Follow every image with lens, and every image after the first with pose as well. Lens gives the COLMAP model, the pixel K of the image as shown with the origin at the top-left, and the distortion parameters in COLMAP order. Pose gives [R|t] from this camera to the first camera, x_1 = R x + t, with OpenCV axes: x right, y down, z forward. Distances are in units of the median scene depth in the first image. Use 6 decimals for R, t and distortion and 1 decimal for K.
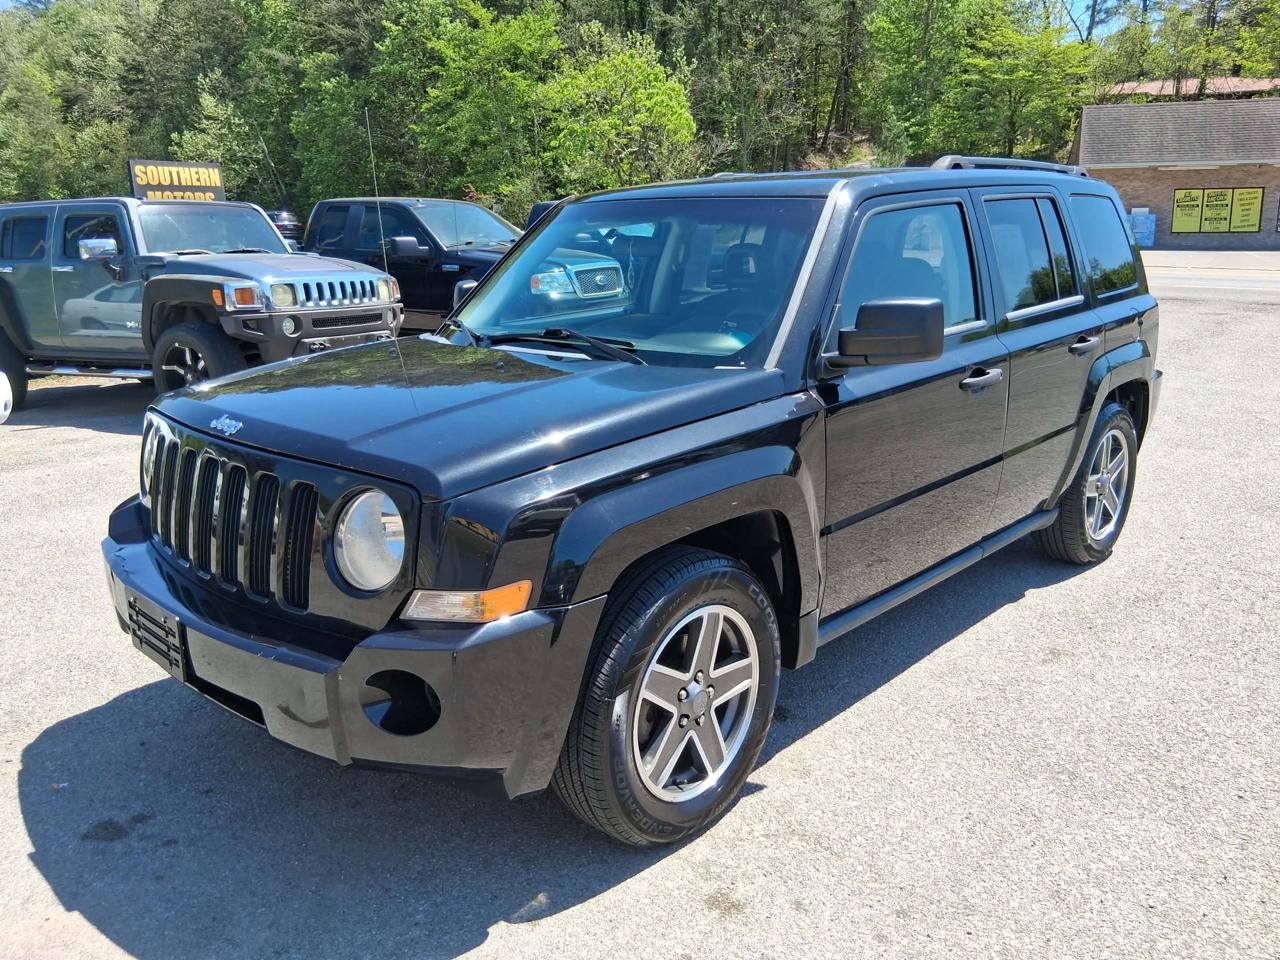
lens RADIAL K [[1010.2, 0, 646.7], [0, 1010.2, 481.2], [0, 0, 1]] dist [0.027574, -0.061141]
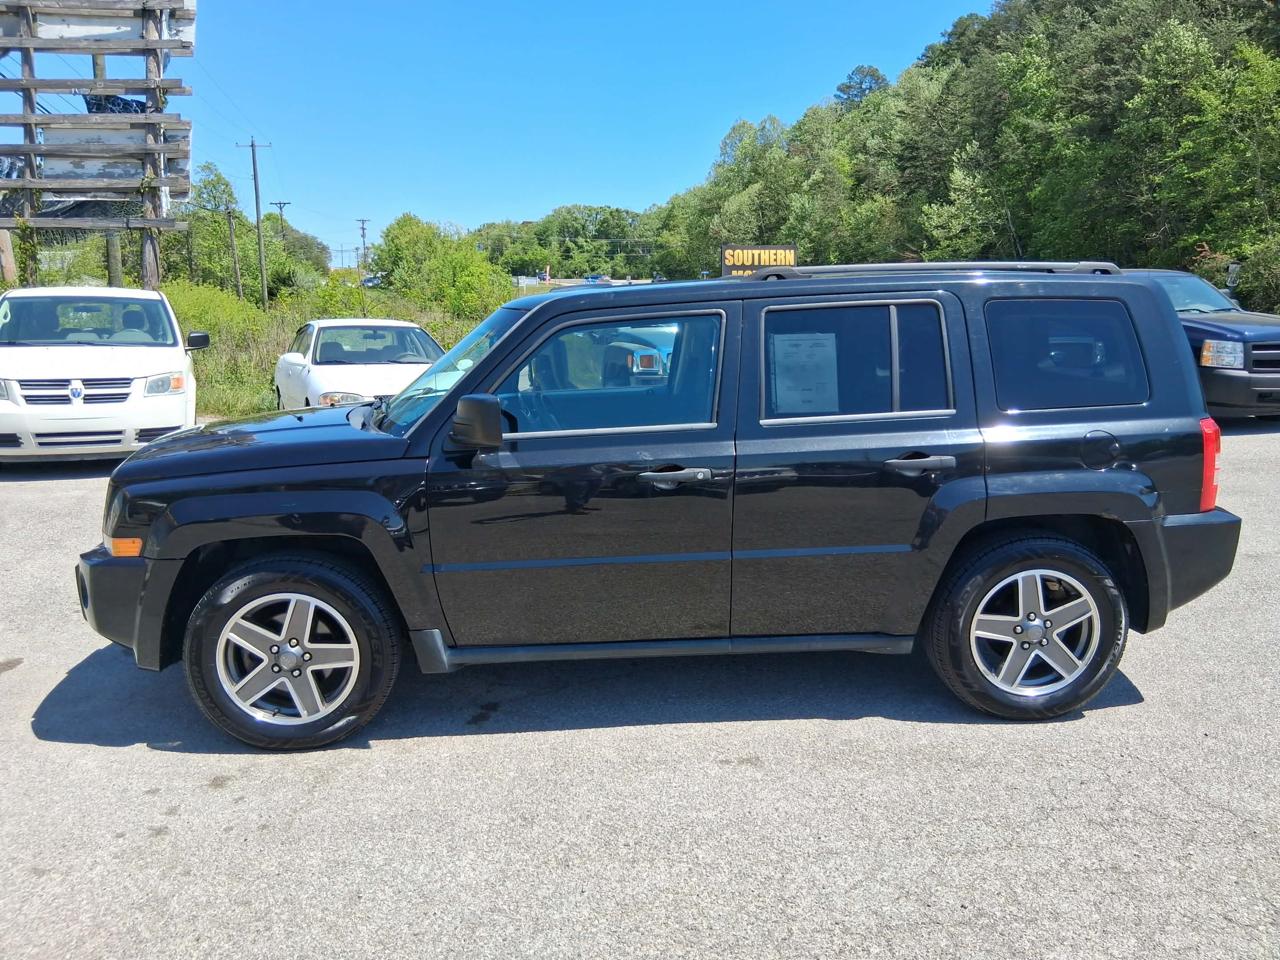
lens RADIAL K [[1010.2, 0, 637.1], [0, 1010.2, 475.7], [0, 0, 1]] dist [0.027574, -0.061141]
pose [[0.753235, 0.119270, -0.646847, 0.225633], [-0.159628, 0.987170, -0.003862, -0.019931], [0.638087, 0.106164, 0.762610, 0.029094]]
